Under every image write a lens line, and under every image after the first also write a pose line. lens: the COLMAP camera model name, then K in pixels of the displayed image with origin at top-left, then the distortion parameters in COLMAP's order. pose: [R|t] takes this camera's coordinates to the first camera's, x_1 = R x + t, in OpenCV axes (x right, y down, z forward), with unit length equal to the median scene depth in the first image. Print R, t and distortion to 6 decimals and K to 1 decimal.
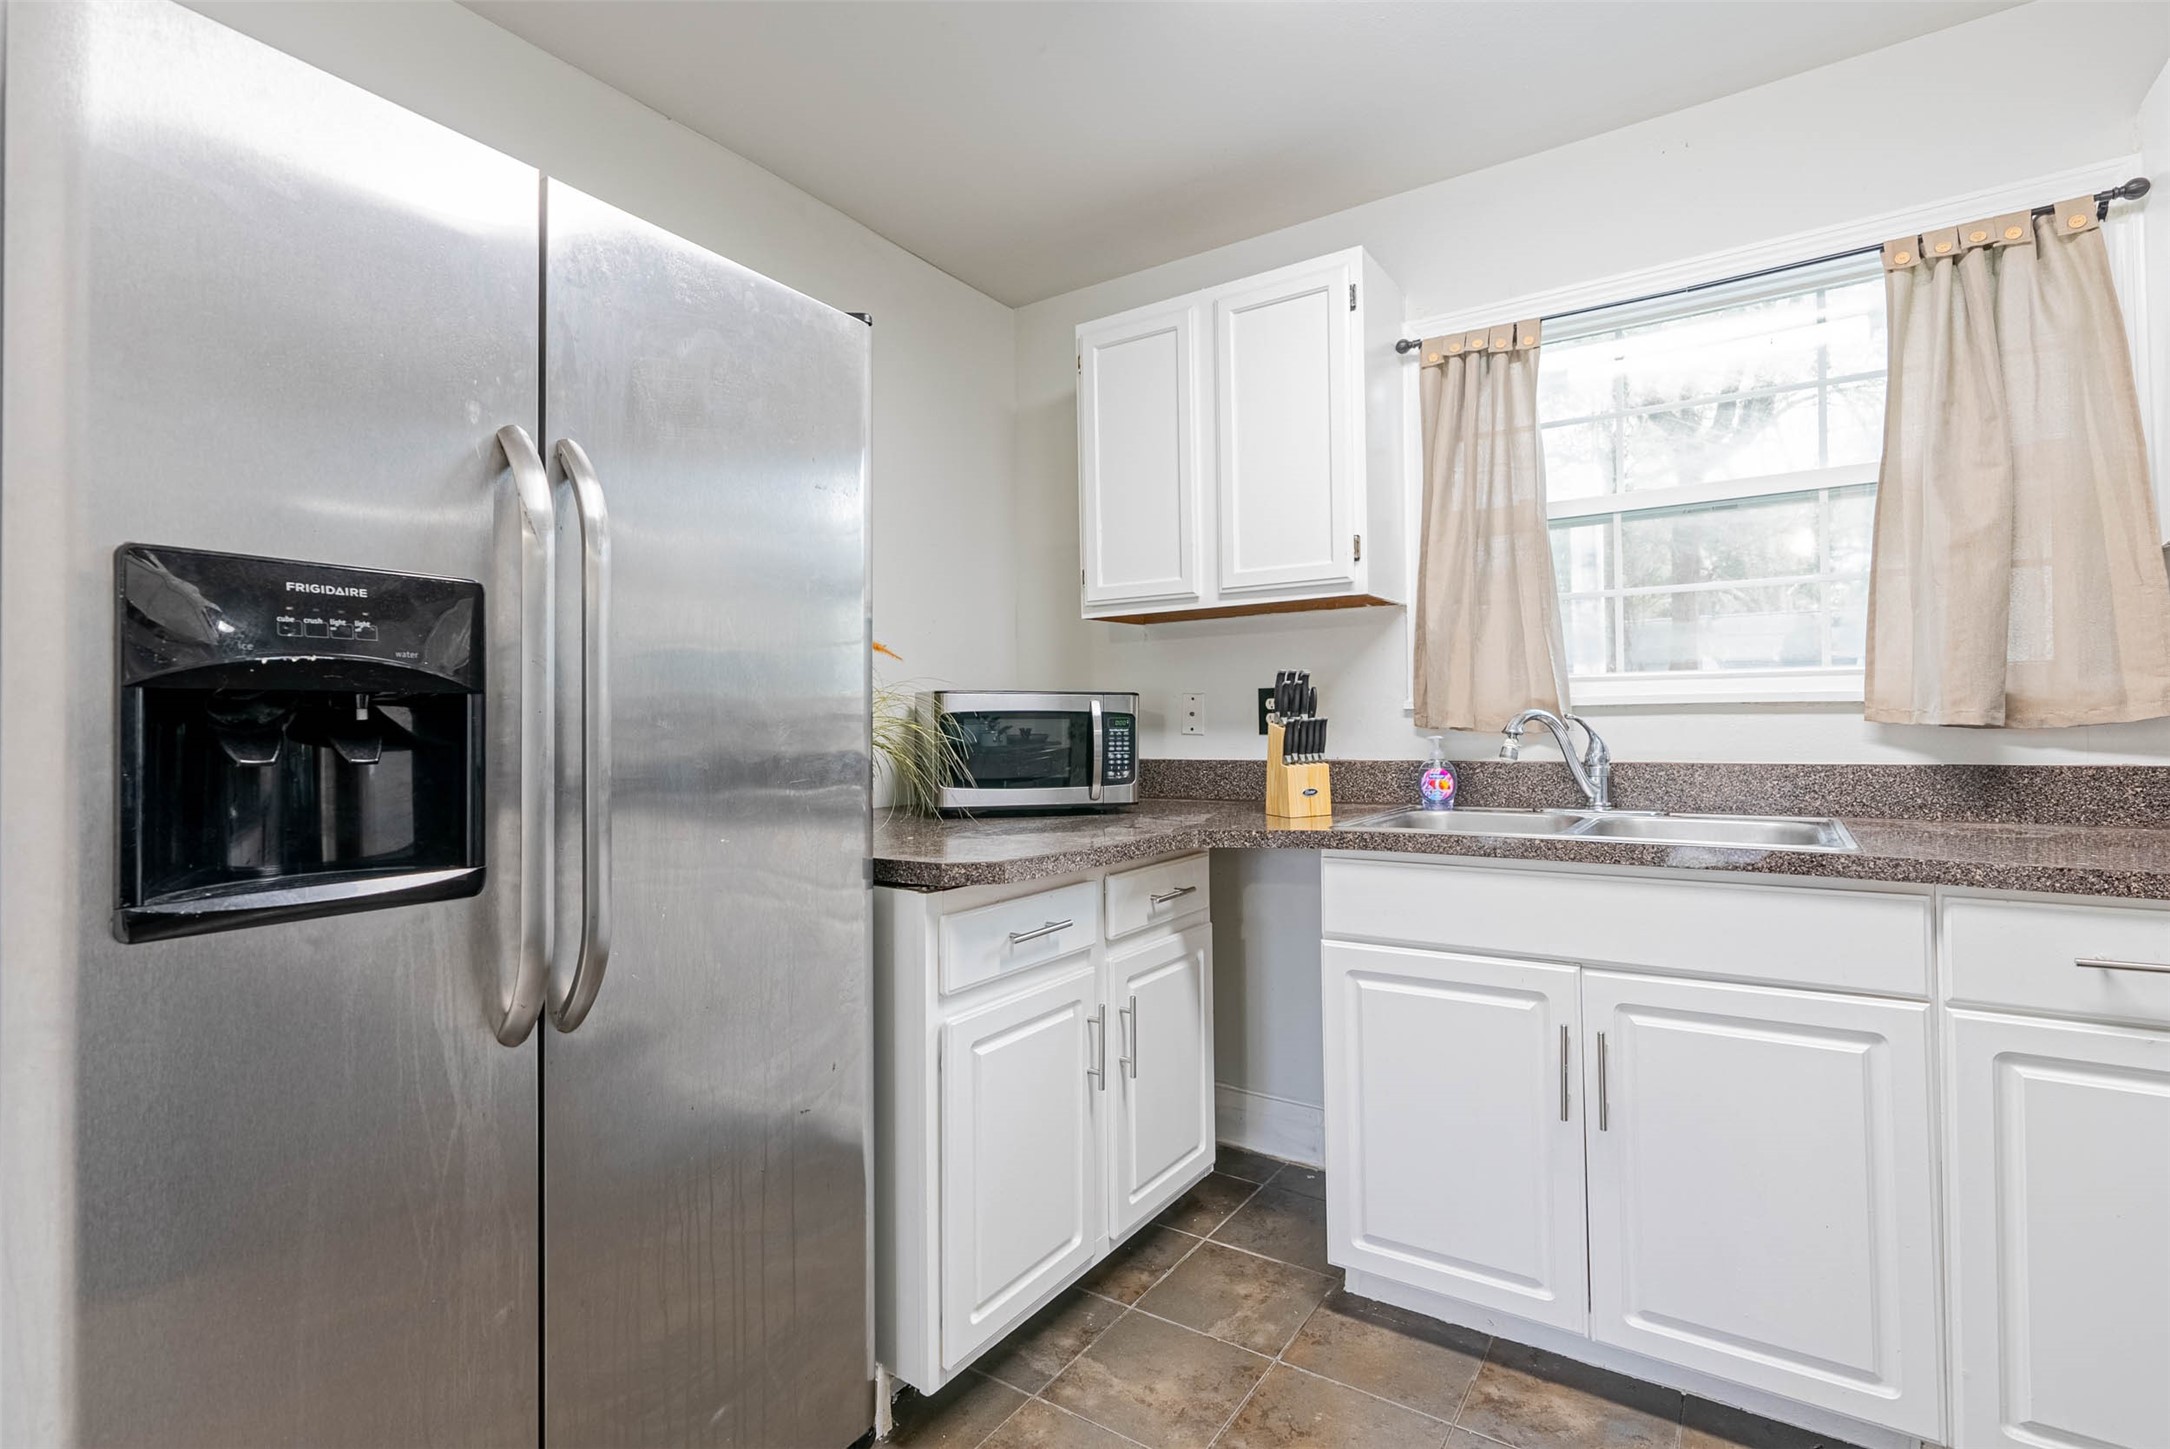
lens RADIAL K [[989.8, 0, 1109.9], [0, 989.8, 715.1], [0, 0, 1]] dist [-0.011601, 0.003646]
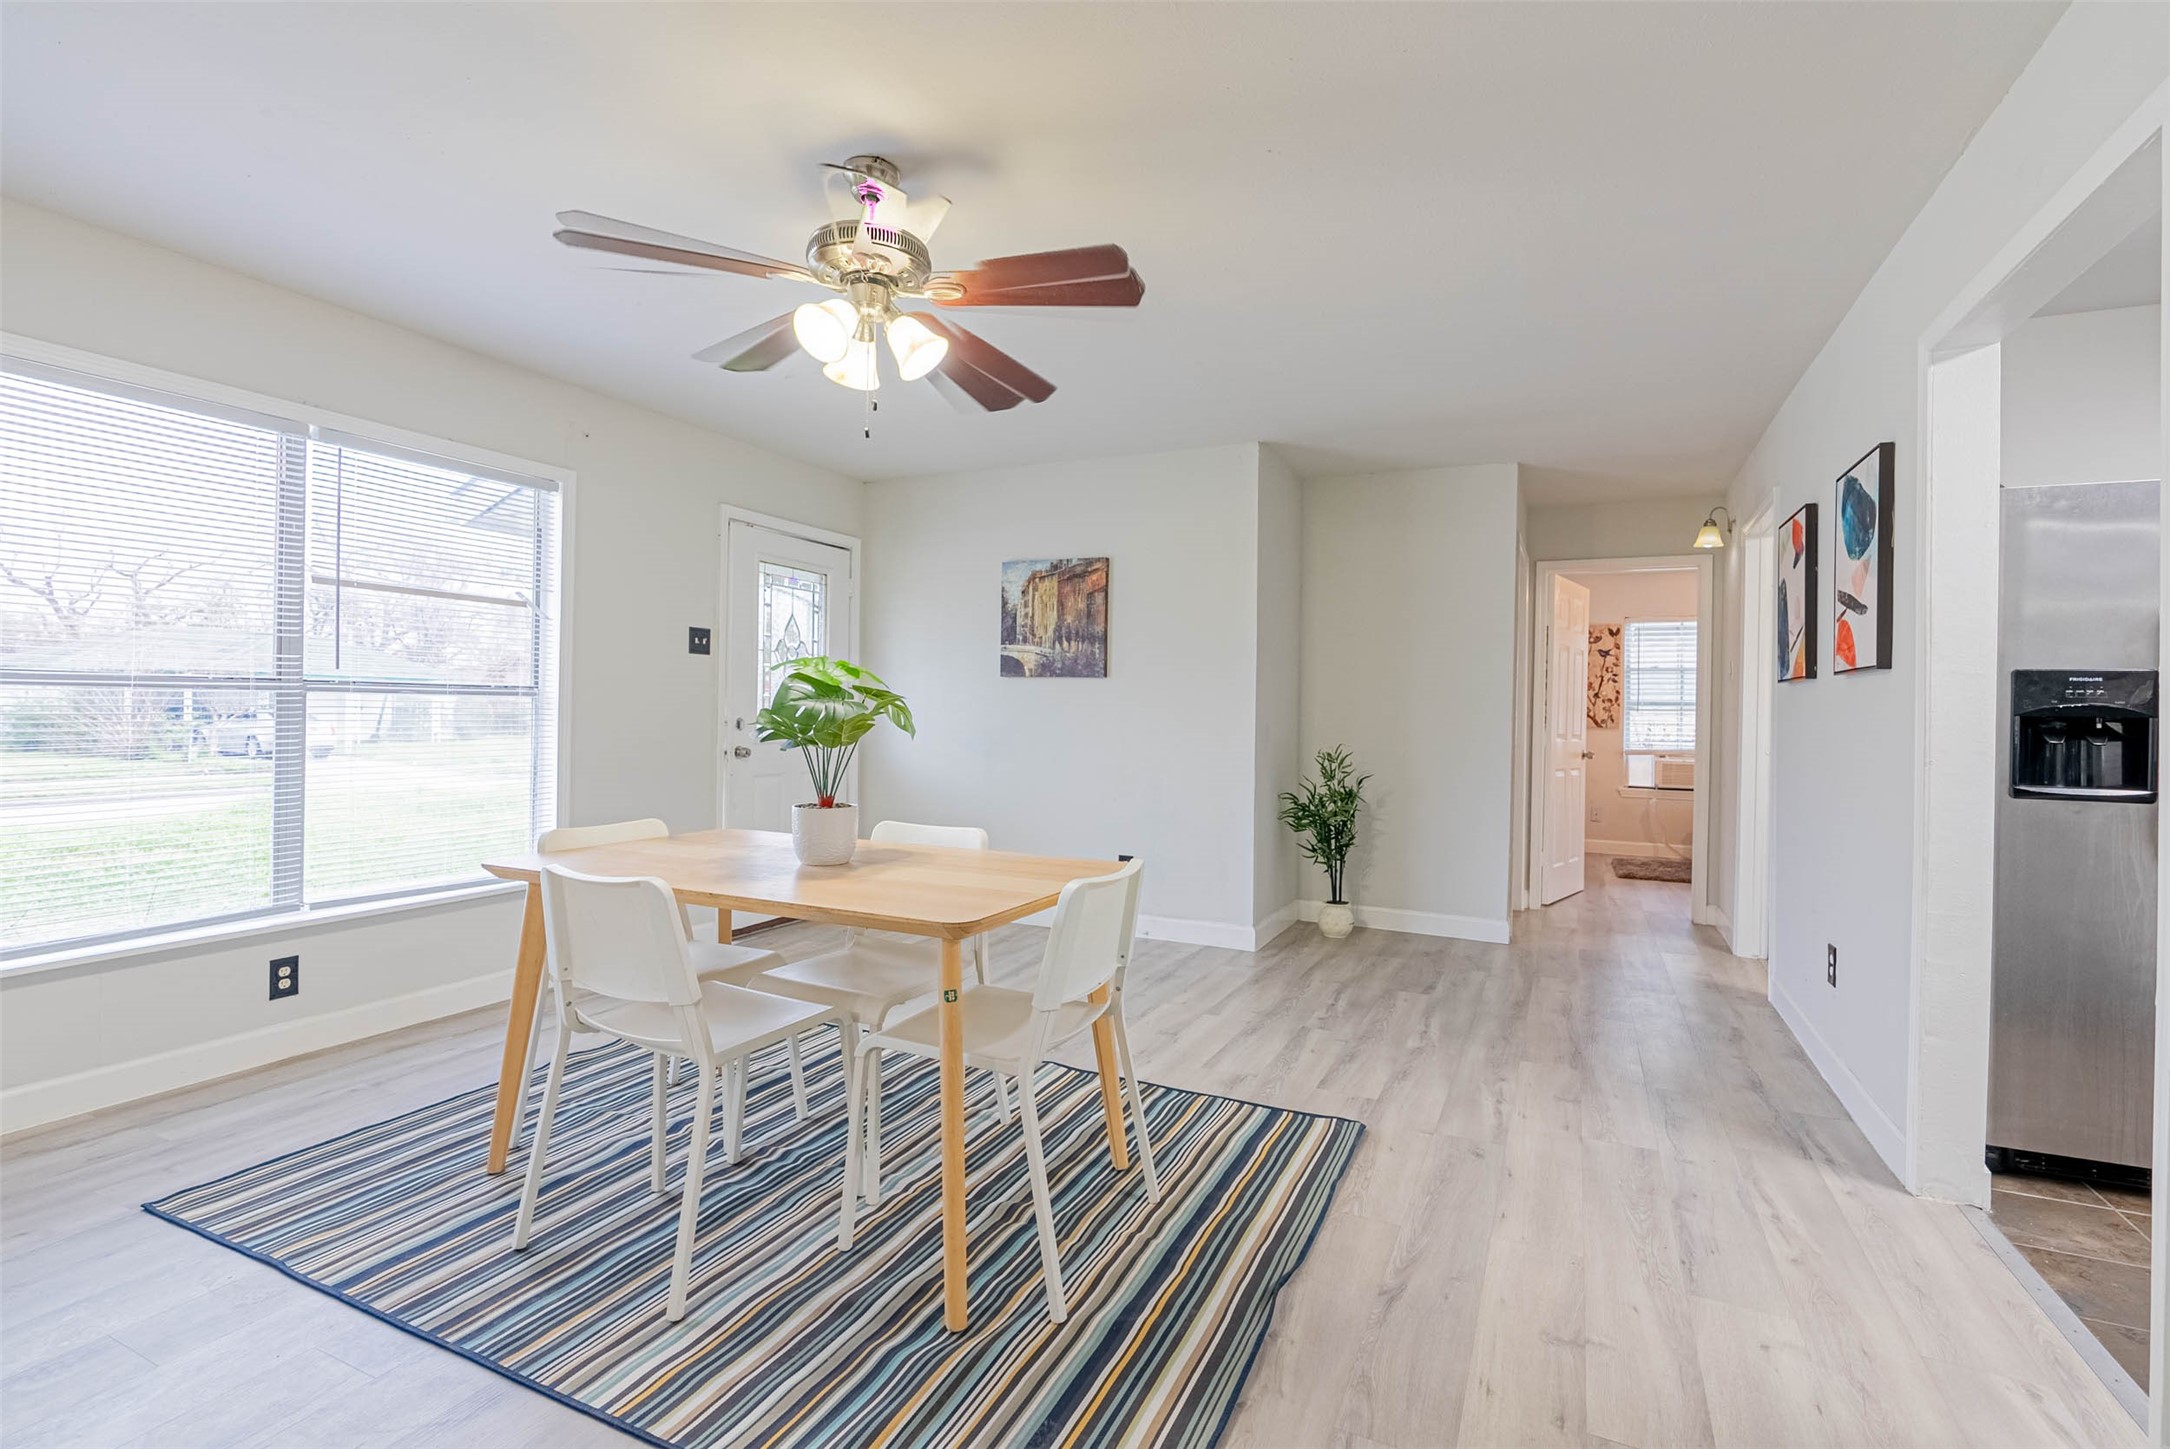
lens RADIAL K [[989.8, 0, 1107.2], [0, 989.8, 711.2], [0, 0, 1]] dist [-0.011601, 0.003646]
pose [[0.155052, 0.009047, -0.987865, 0.682479], [-0.014042, 0.999877, 0.006953, -0.010368], [0.987807, 0.012793, 0.155160, -0.974597]]
